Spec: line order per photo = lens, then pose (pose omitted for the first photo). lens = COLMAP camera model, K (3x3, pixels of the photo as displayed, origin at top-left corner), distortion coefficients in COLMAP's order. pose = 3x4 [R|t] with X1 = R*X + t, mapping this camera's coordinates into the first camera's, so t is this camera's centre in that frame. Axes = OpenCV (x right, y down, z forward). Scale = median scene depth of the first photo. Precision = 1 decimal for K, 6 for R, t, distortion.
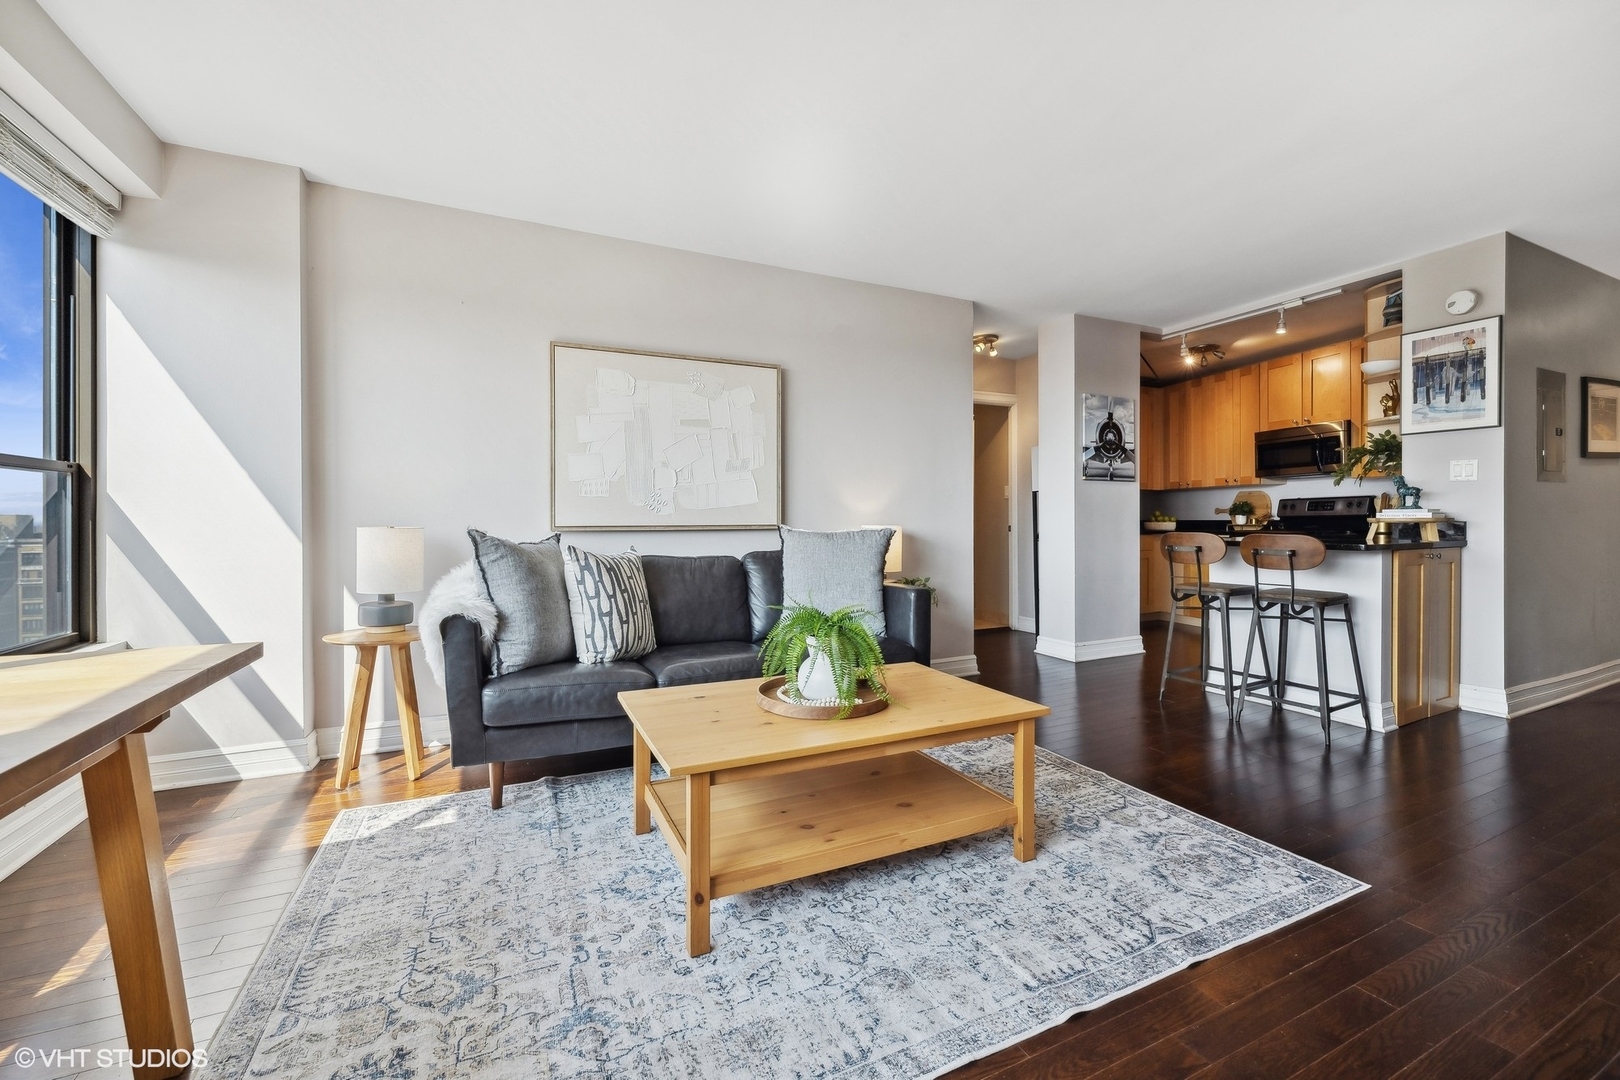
lens RADIAL K [[660.6, 0, 807.7], [0, 660.6, 521.8], [0, 0, 1]] dist [0.000176, -0.000439]
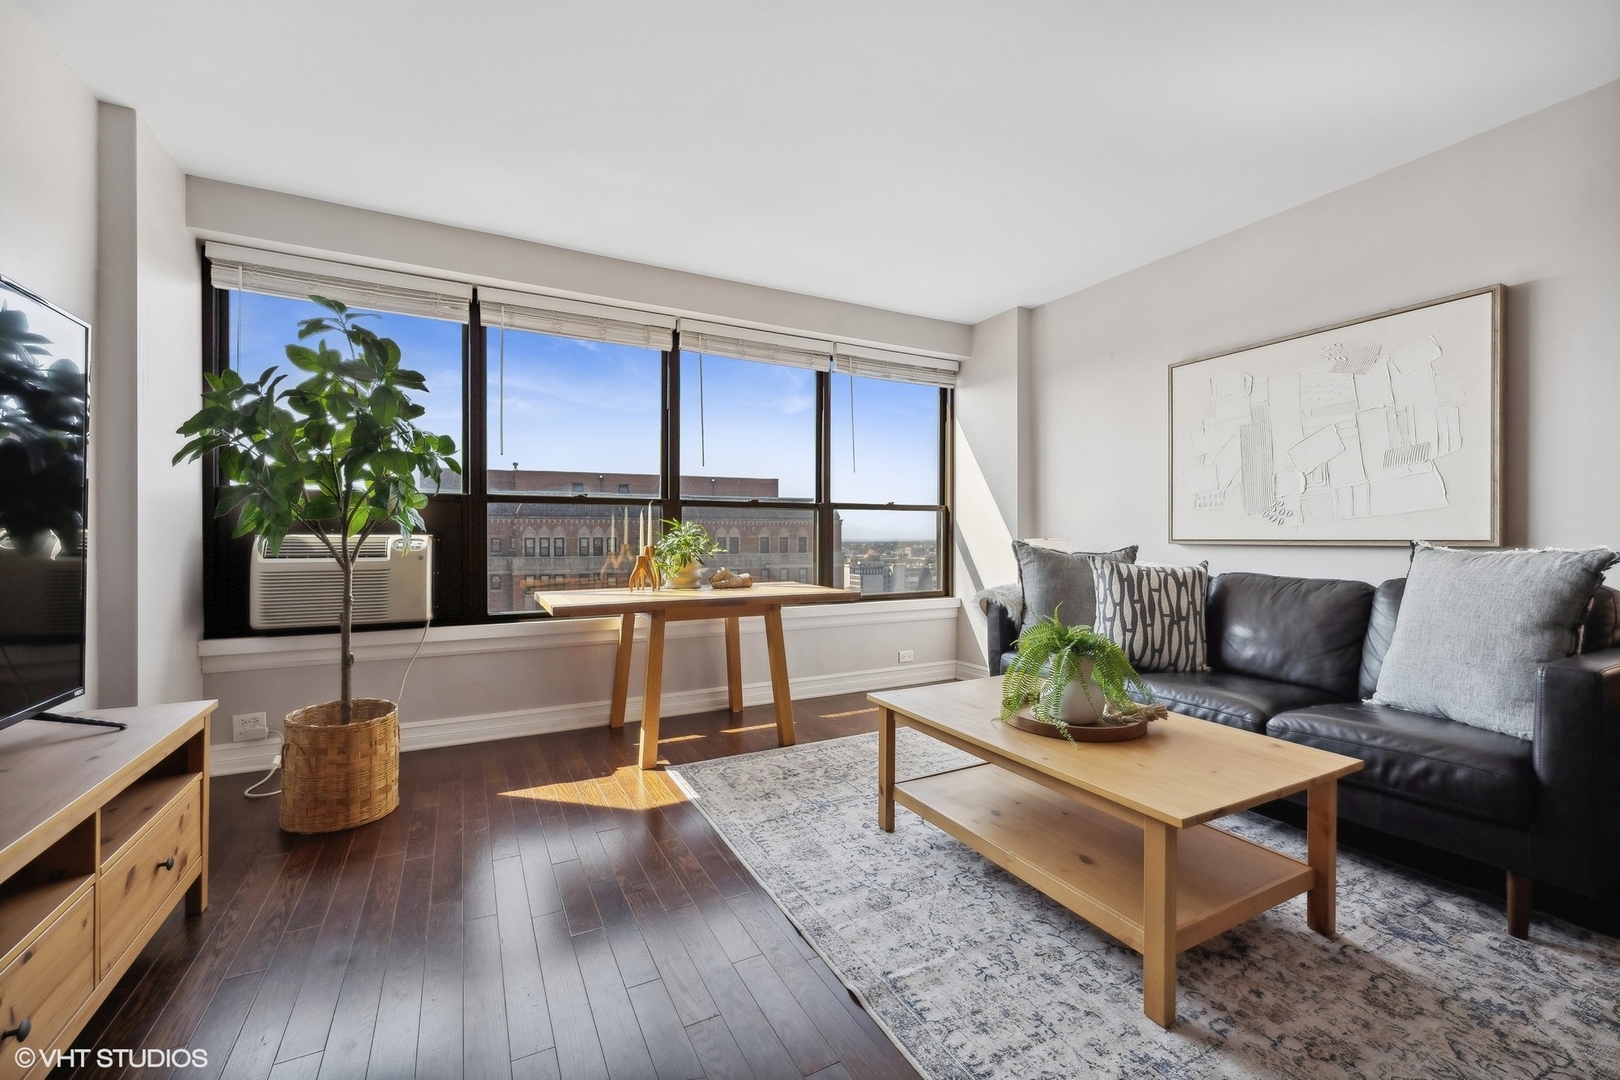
lens RADIAL K [[647.2, 0, 810.0], [0, 647.2, 540.0], [0, 0, 1]] dist [0.000450, -0.000037]
pose [[0.048862, 0.007679, -0.998776, 0.684708], [-0.002135, 0.999969, 0.007583, 0.000957], [0.998803, 0.001762, 0.048877, 0.415339]]
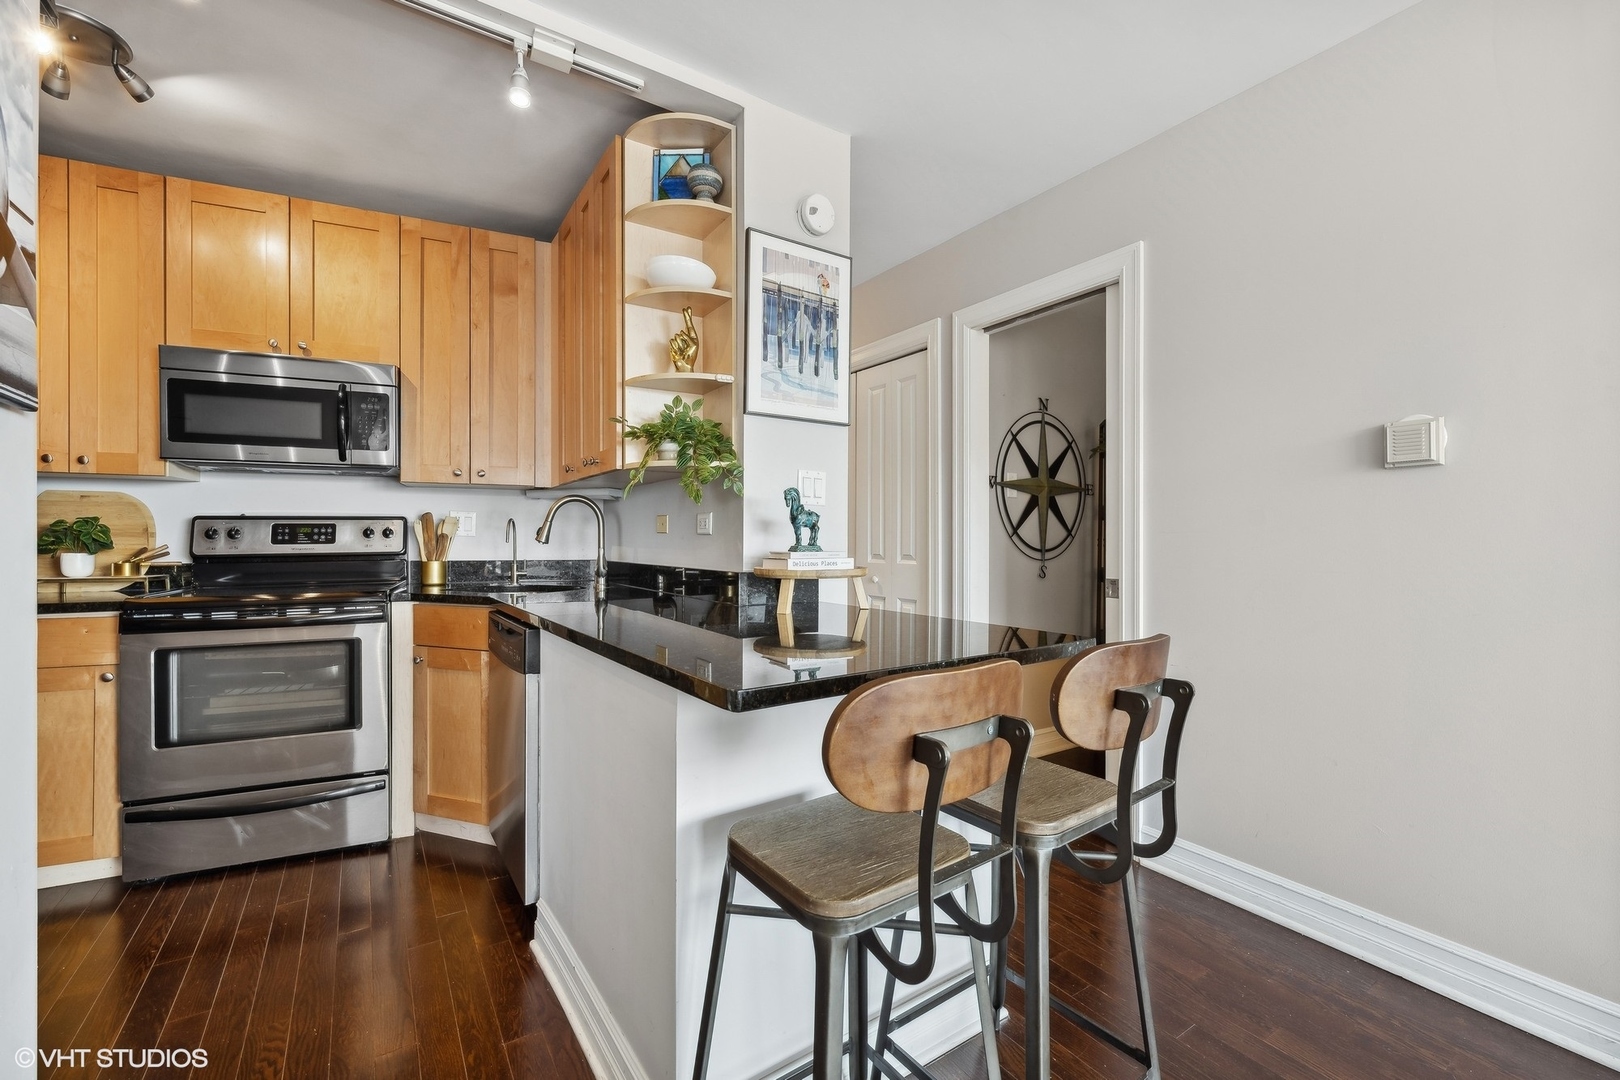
lens RADIAL K [[677.7, 0, 799.5], [0, 677.7, 531.2], [0, 0, 1]] dist [-0.001065, -0.000122]
pose [[-0.115770, 0.006174, 0.993257, 0.431532], [0.002425, 0.999979, -0.005933, -0.038946], [-0.993273, 0.001722, -0.115783, 1.287647]]
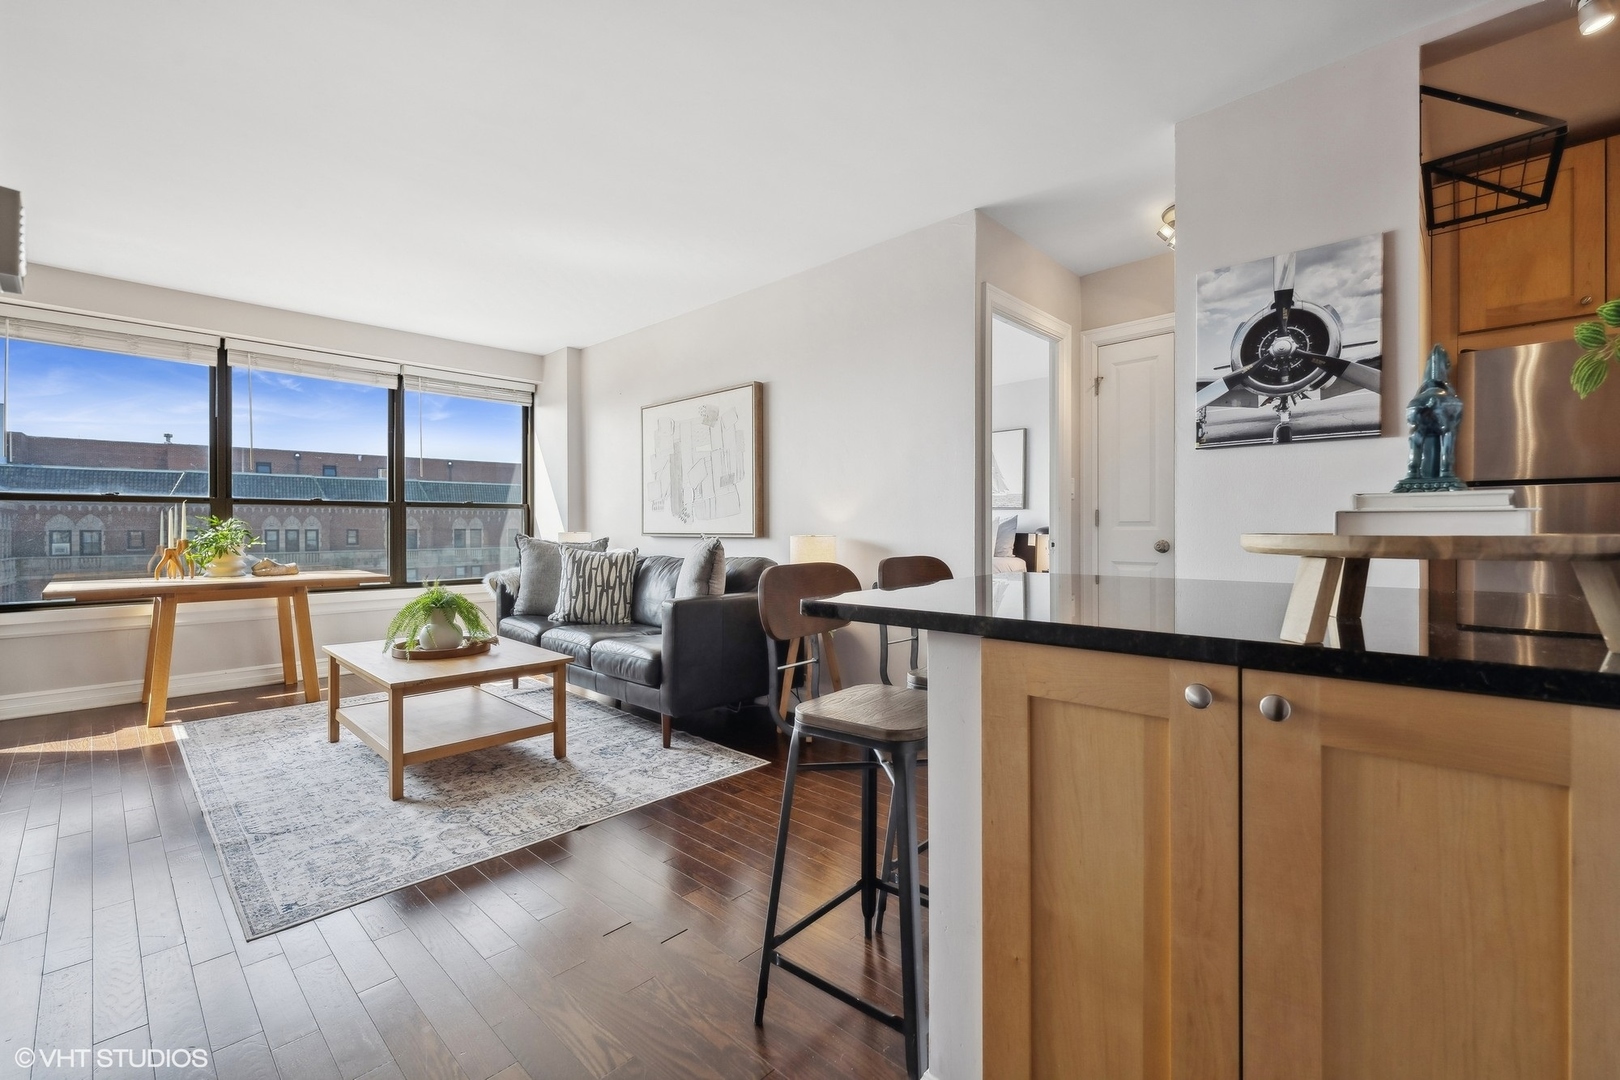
lens RADIAL K [[677.7, 0, 799.5], [0, 677.7, 531.2], [0, 0, 1]] dist [-0.001065, -0.000122]
pose [[0.357997, 0.006918, -0.933697, 1.259677], [-0.002394, 0.999976, 0.006492, -0.008694], [0.933720, -0.000089, 0.358005, 0.873015]]
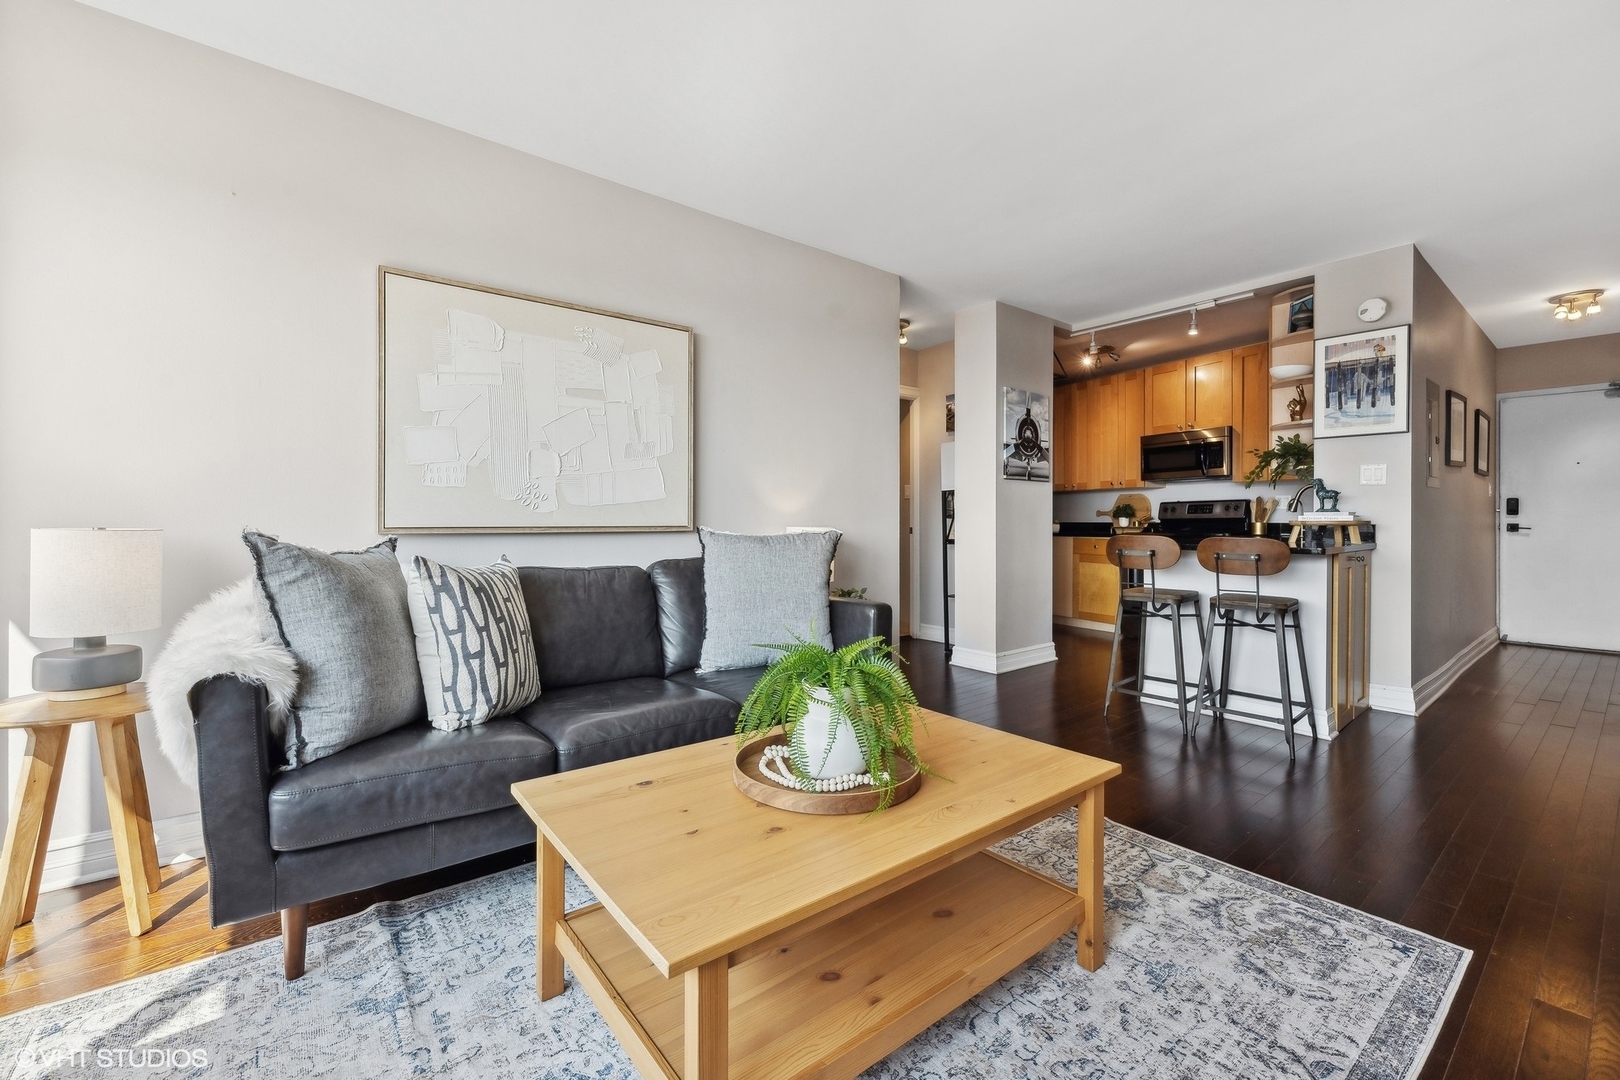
lens RADIAL K [[668.9, 0, 802.6], [0, 668.9, 521.7], [0, 0, 1]] dist [-0.000546, 0.000001]
pose [[0.974547, 0.003906, 0.224148, -0.118705], [-0.003616, 0.999992, -0.001705, 0.000353], [-0.224152, 0.000851, 0.974554, 0.223589]]
